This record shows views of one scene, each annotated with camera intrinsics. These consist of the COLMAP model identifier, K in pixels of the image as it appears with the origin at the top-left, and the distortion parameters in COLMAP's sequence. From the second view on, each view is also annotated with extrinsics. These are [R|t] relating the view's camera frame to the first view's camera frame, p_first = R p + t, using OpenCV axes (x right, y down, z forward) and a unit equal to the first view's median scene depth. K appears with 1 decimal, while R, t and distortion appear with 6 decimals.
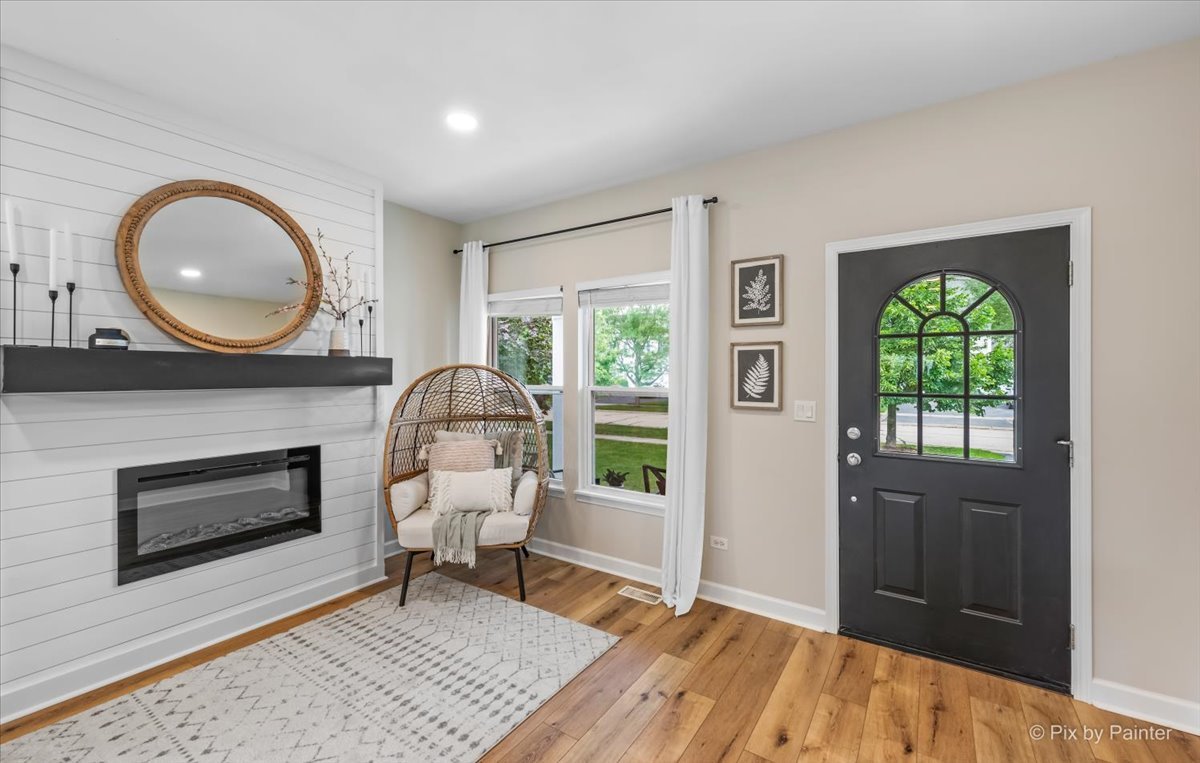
lens RADIAL K [[478.5, 0, 595.9], [0, 478.5, 374.6], [0, 0, 1]] dist [0.013634, -0.000095]
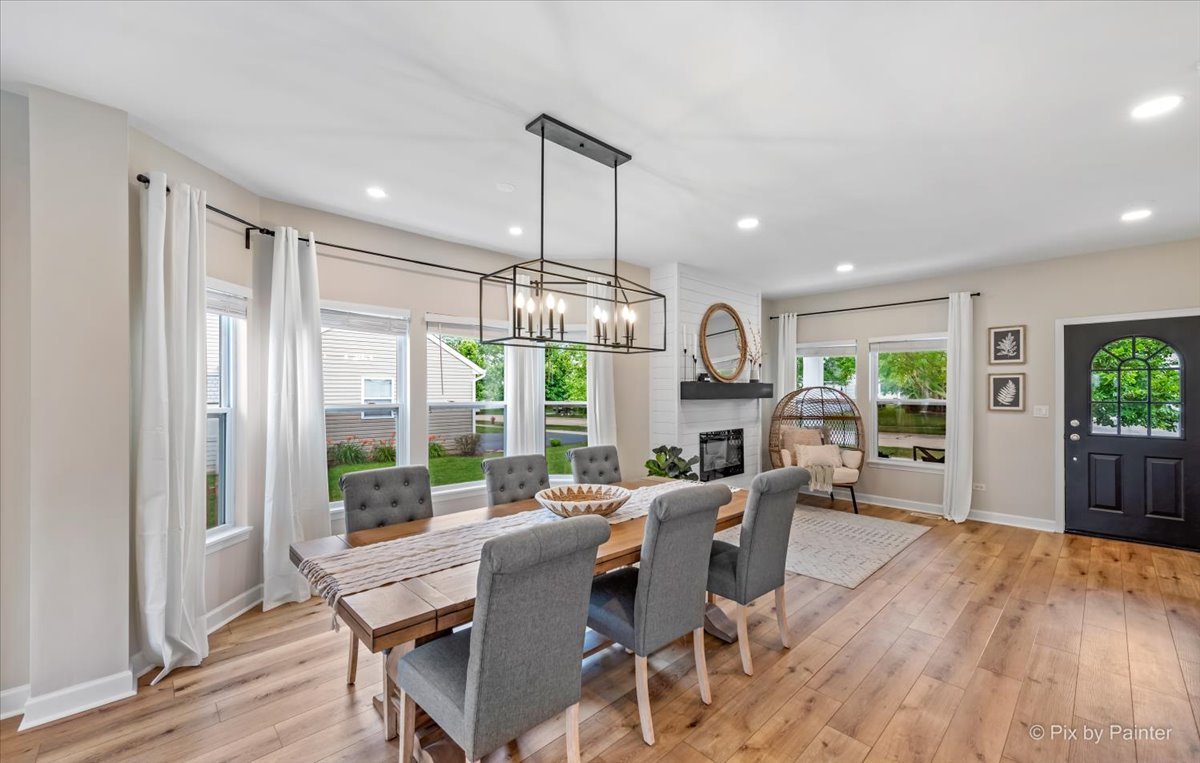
lens RADIAL K [[475.7, 0, 601.1], [0, 475.7, 392.1], [0, 0, 1]] dist [0.009543, -0.000544]
pose [[0.978567, -0.003548, -0.205899, -0.790142], [0.003512, 0.999994, -0.000543, -0.001820], [0.205900, -0.000192, 0.978573, -1.075969]]
